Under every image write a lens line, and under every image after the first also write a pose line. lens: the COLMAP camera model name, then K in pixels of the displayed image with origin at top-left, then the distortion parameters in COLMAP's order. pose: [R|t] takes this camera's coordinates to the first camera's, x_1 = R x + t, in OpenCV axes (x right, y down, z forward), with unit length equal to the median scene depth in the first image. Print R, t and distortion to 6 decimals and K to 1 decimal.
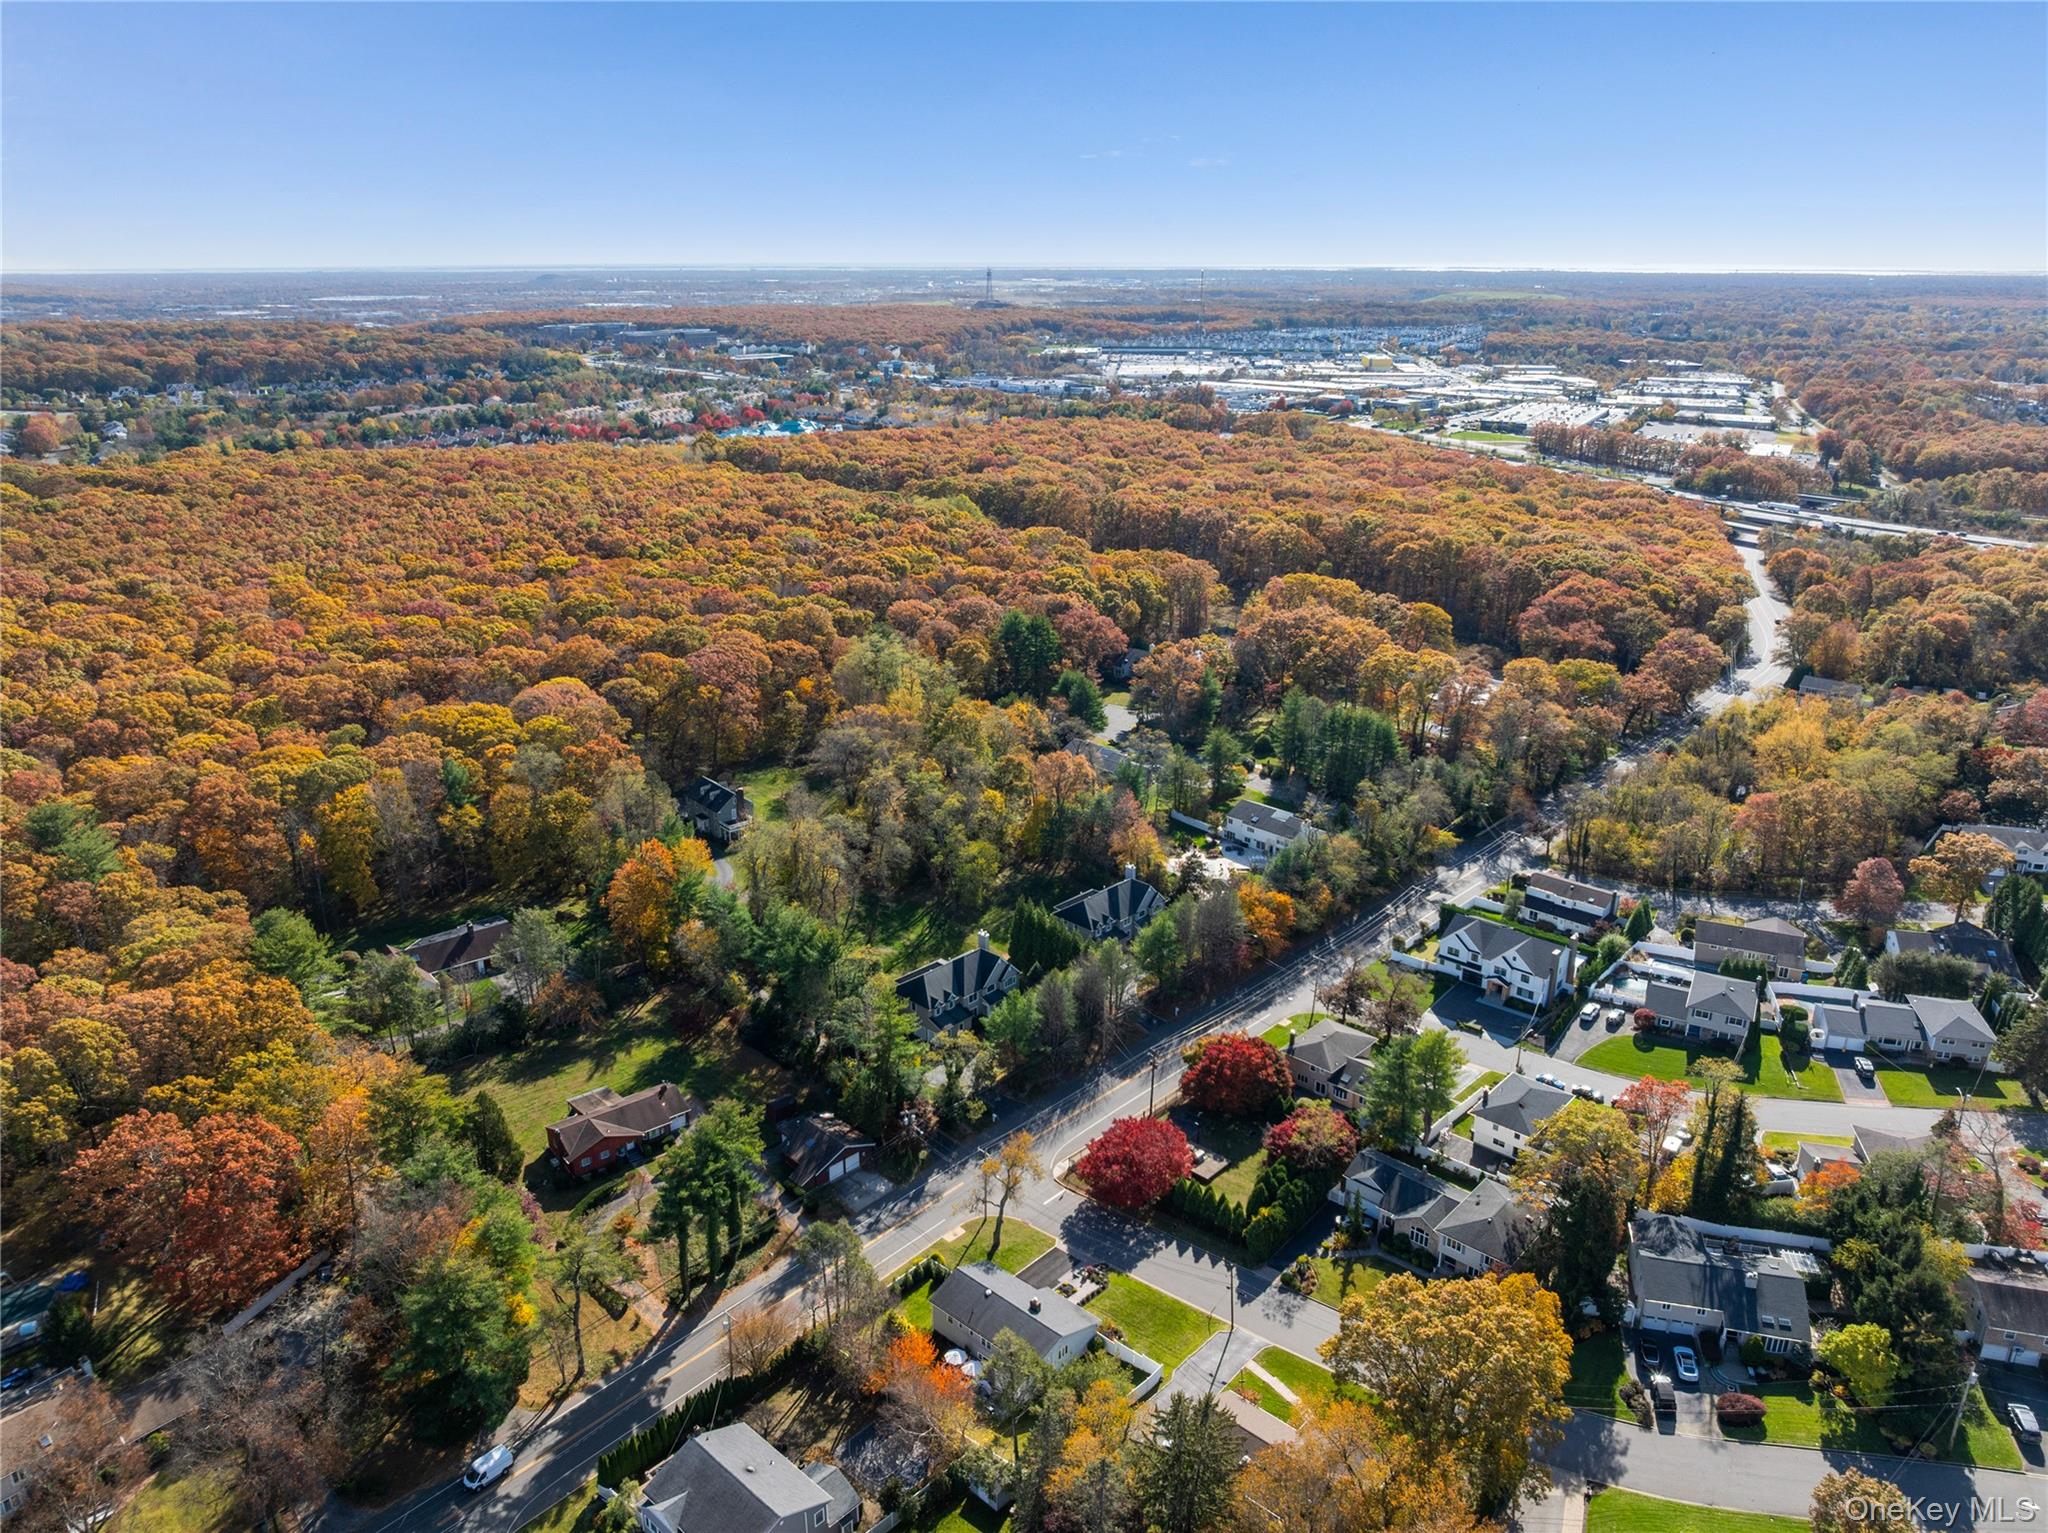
lens RADIAL K [[1449.1, 0, 1018.6], [0, 1449.1, 766.5], [0, 0, 1]] dist [-0.001815, -0.005720]
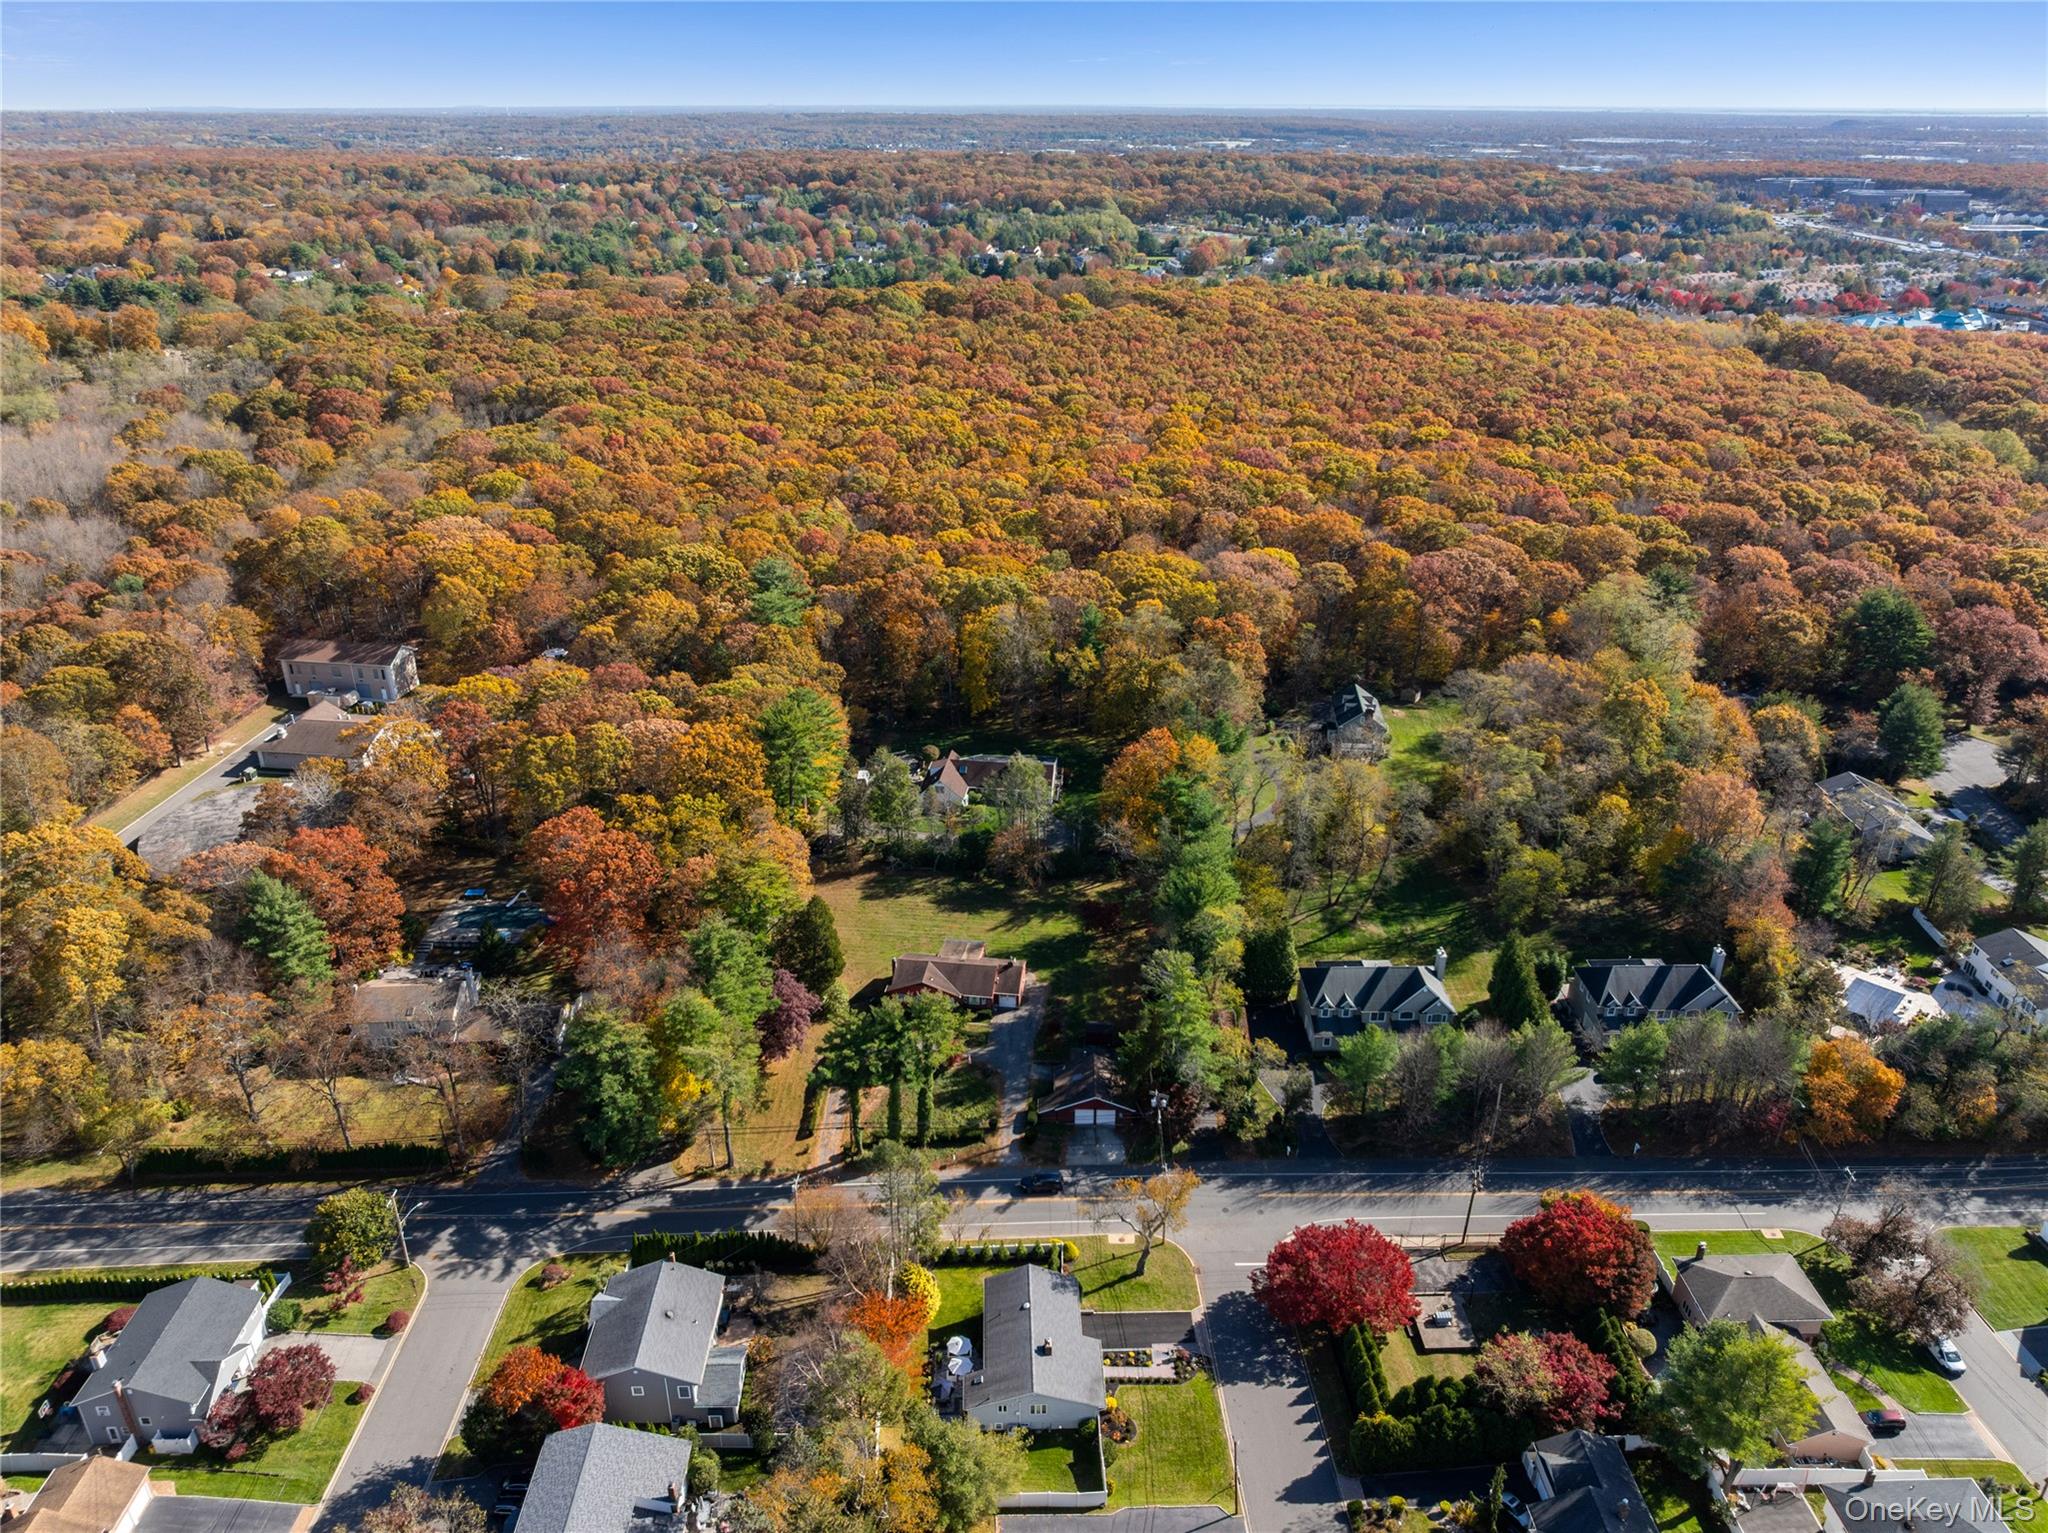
lens RADIAL K [[1449.1, 0, 1022.6], [0, 1449.1, 767.1], [0, 0, 1]] dist [-0.001815, -0.005720]
pose [[0.701410, 0.305892, -0.643781, 0.395585], [-0.243141, 0.951734, 0.187309, -0.105201], [0.670004, 0.025149, 0.741931, 0.286939]]
